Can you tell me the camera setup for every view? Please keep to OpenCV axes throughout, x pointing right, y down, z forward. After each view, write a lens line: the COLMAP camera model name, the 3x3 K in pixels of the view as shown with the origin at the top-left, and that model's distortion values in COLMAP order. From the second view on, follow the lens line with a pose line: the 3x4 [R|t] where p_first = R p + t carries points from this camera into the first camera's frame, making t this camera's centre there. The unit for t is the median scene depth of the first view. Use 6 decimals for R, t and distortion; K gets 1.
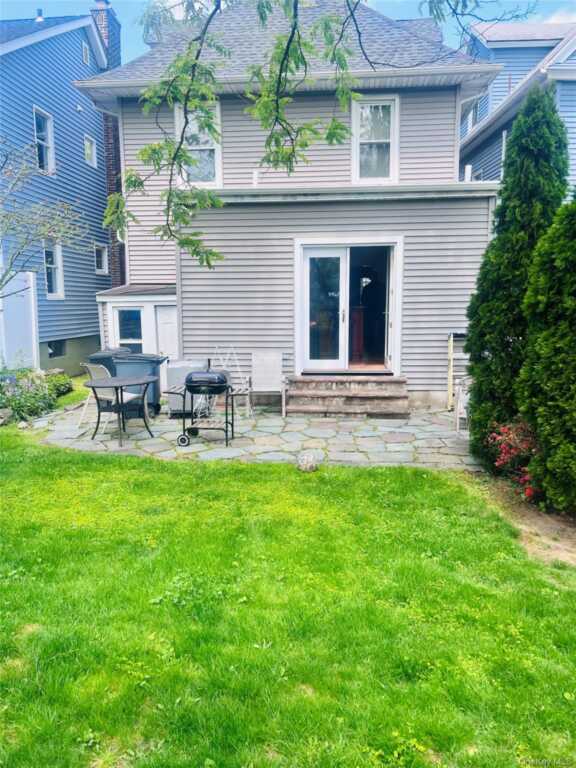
lens RADIAL K [[572.3, 0, 290.9], [0, 572.3, 384.1], [0, 0, 1]] dist [0.037353, -0.051407]
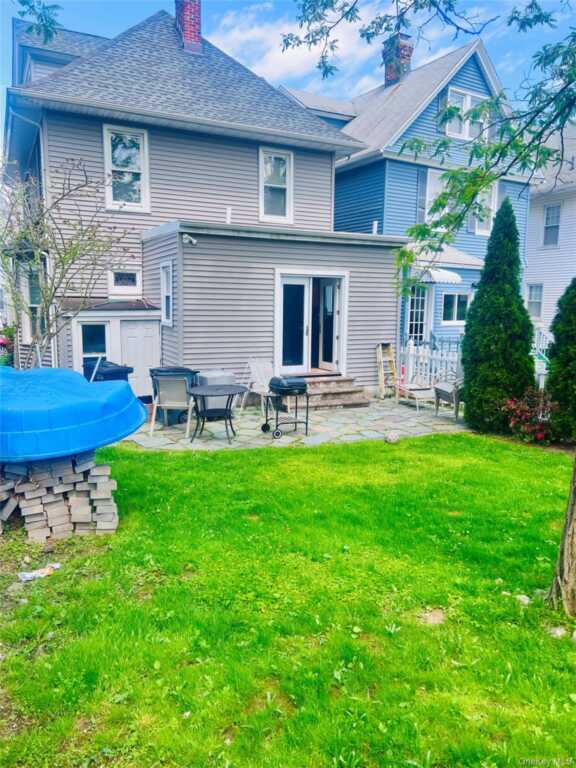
lens RADIAL K [[572.3, 0, 286.4], [0, 572.3, 383.4], [0, 0, 1]] dist [0.037353, -0.051407]
pose [[0.856595, -0.052329, 0.513329, -0.613213], [0.055692, 0.998409, 0.008843, -0.016306], [-0.512975, 0.021013, 0.858146, -0.064159]]
